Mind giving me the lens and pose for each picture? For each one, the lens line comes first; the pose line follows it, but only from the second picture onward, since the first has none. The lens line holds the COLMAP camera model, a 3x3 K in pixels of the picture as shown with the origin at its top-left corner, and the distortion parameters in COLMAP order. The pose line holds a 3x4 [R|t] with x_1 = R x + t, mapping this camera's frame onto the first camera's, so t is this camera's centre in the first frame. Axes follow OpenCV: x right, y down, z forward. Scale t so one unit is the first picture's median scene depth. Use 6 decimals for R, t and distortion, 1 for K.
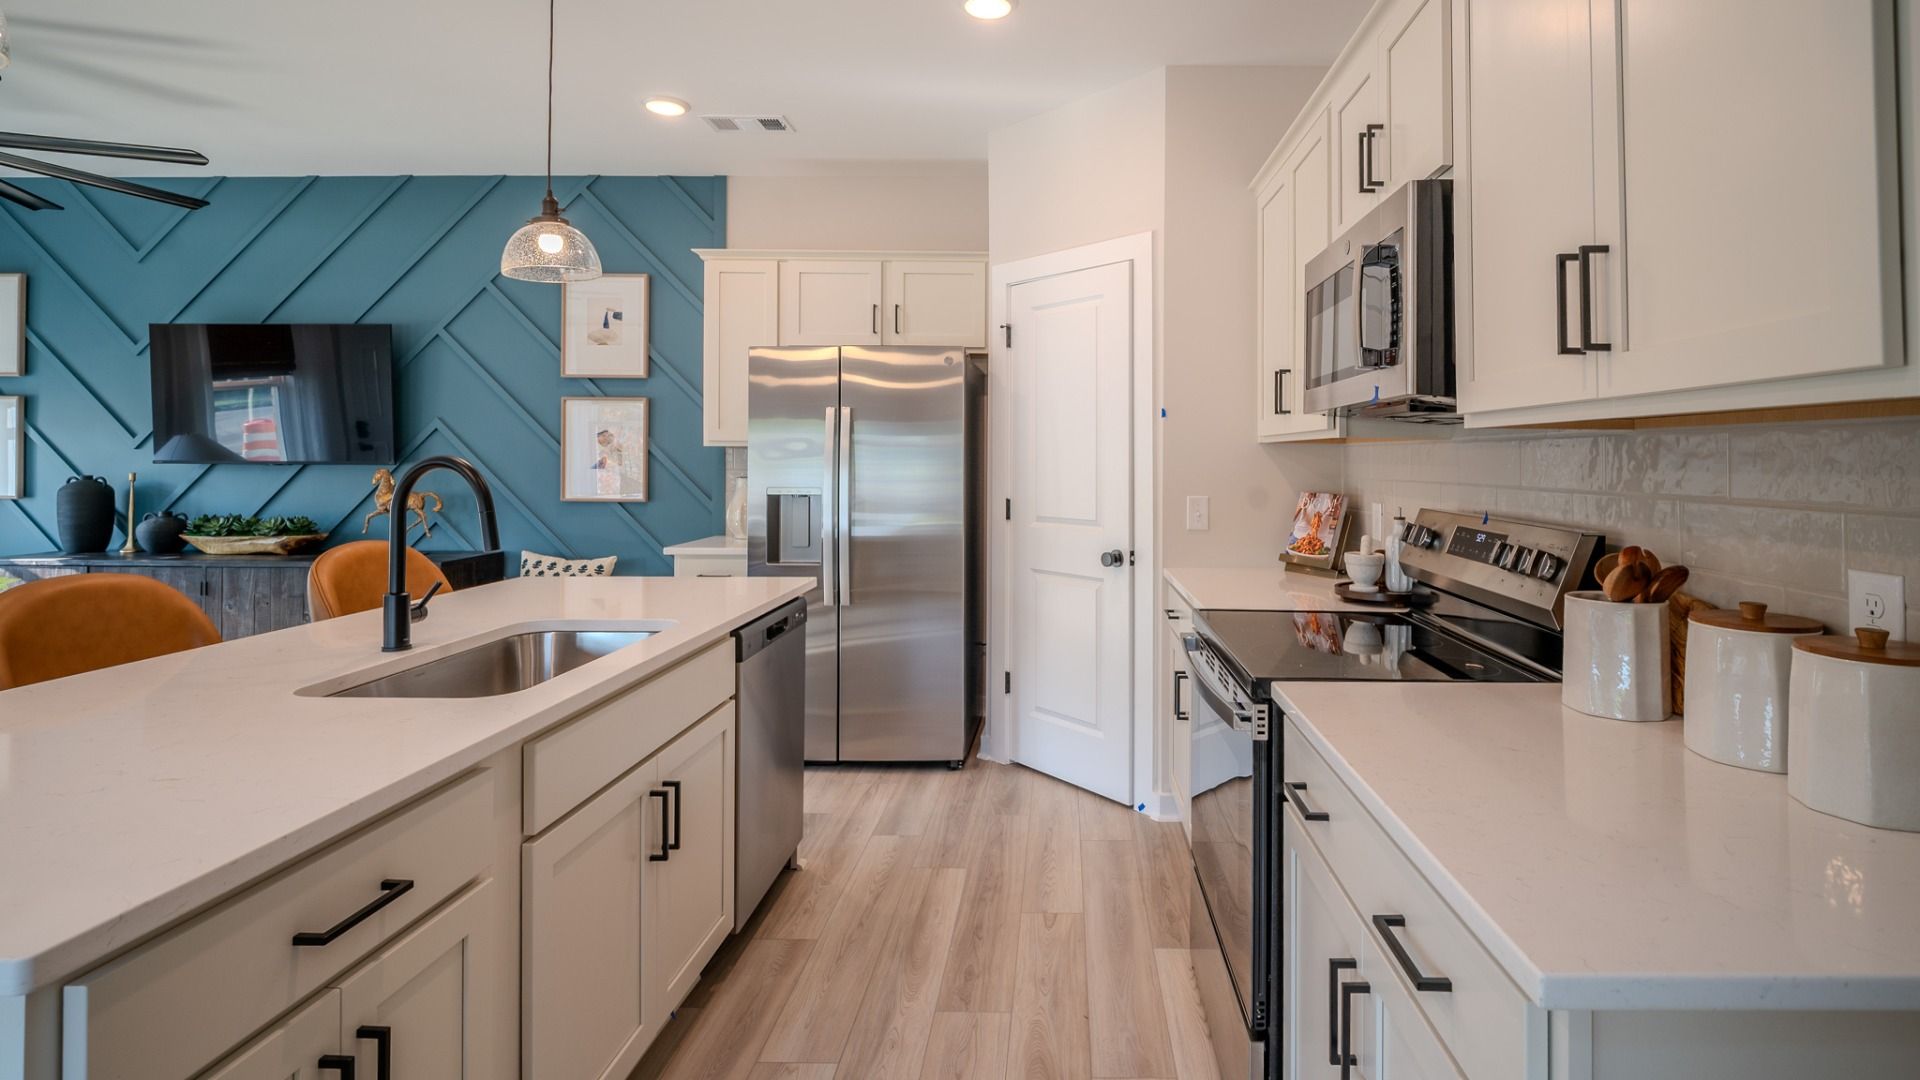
lens RADIAL K [[888.0, 0, 960.0], [0, 888.0, 540.0], [0, 0, 1]] dist [-0.002117, 0.000122]
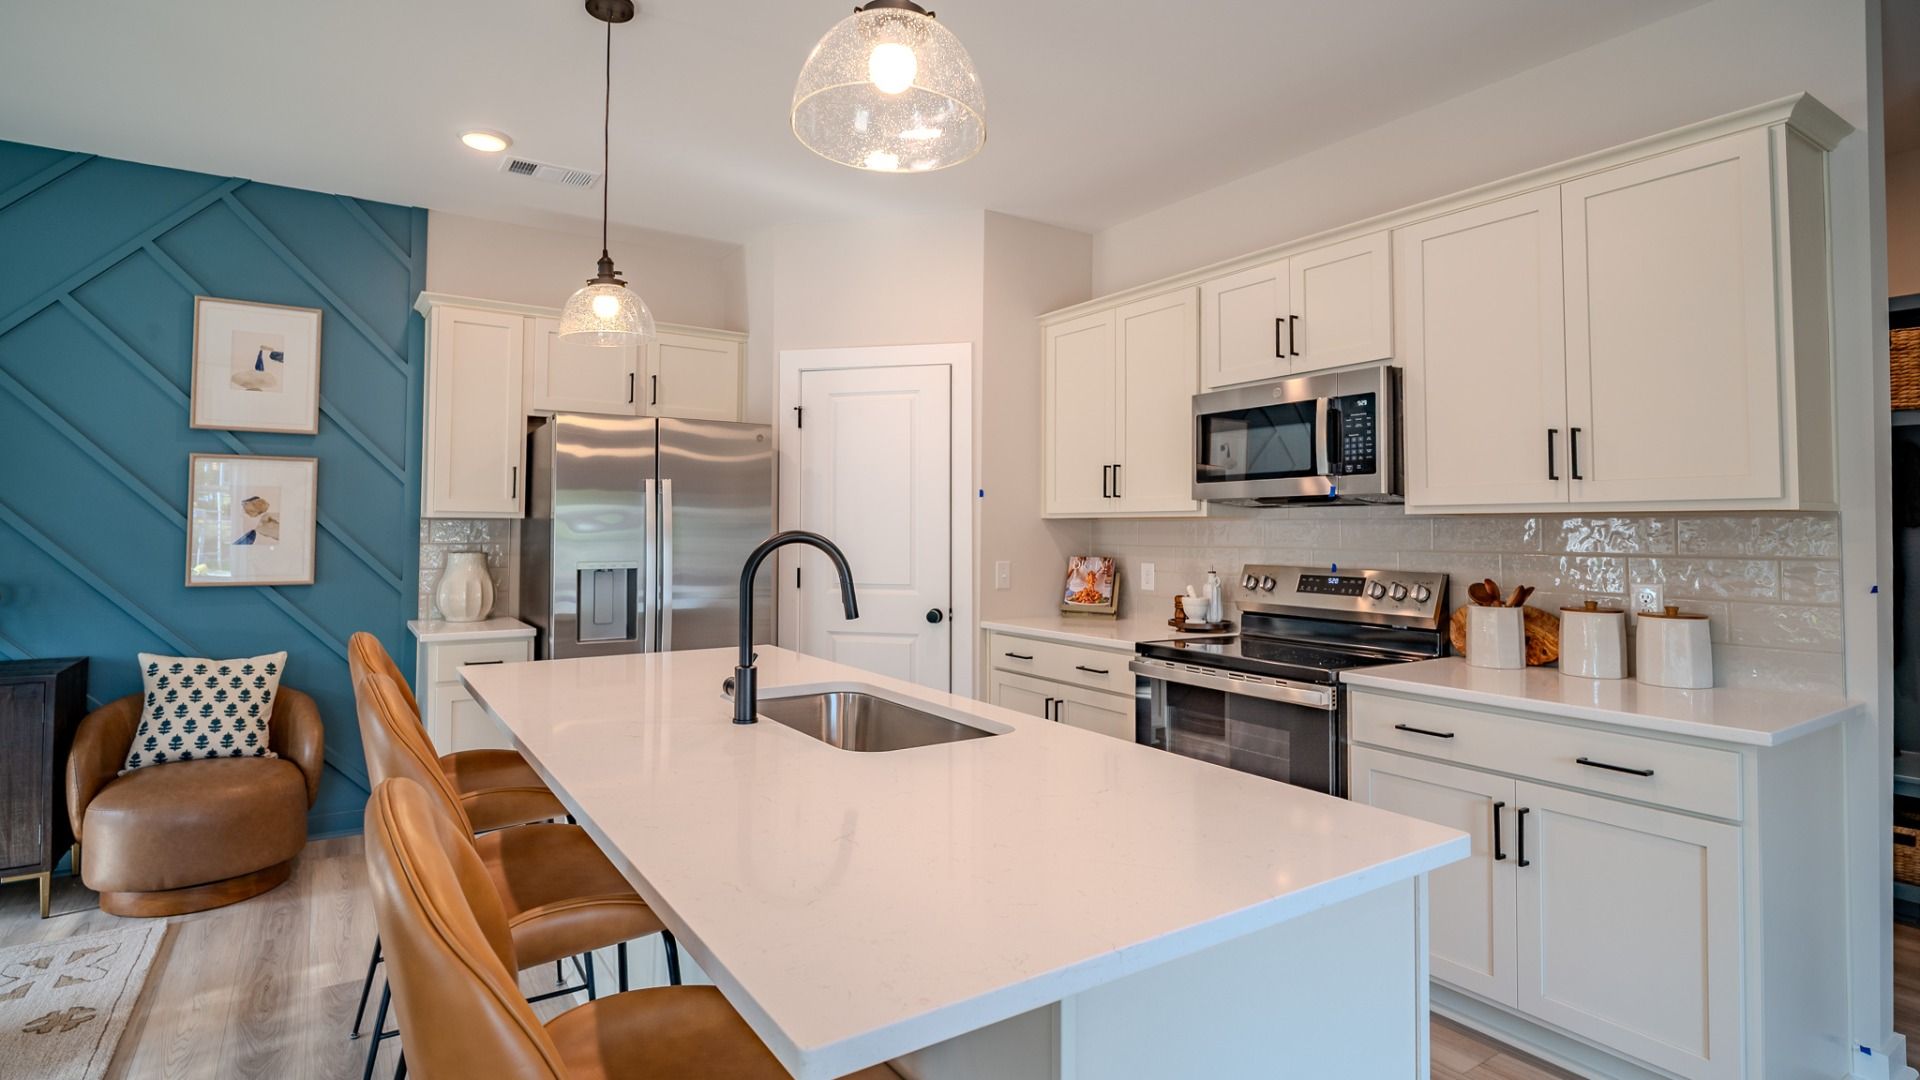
lens RADIAL K [[853.7, 0, 966.2], [0, 853.7, 600.4], [0, 0, 1]] dist [-0.000064, 0.000062]
pose [[0.854457, -0.044589, 0.517606, -0.341823], [0.048989, 0.998786, 0.005169, -0.003374], [-0.517208, 0.020940, 0.855604, 0.013267]]
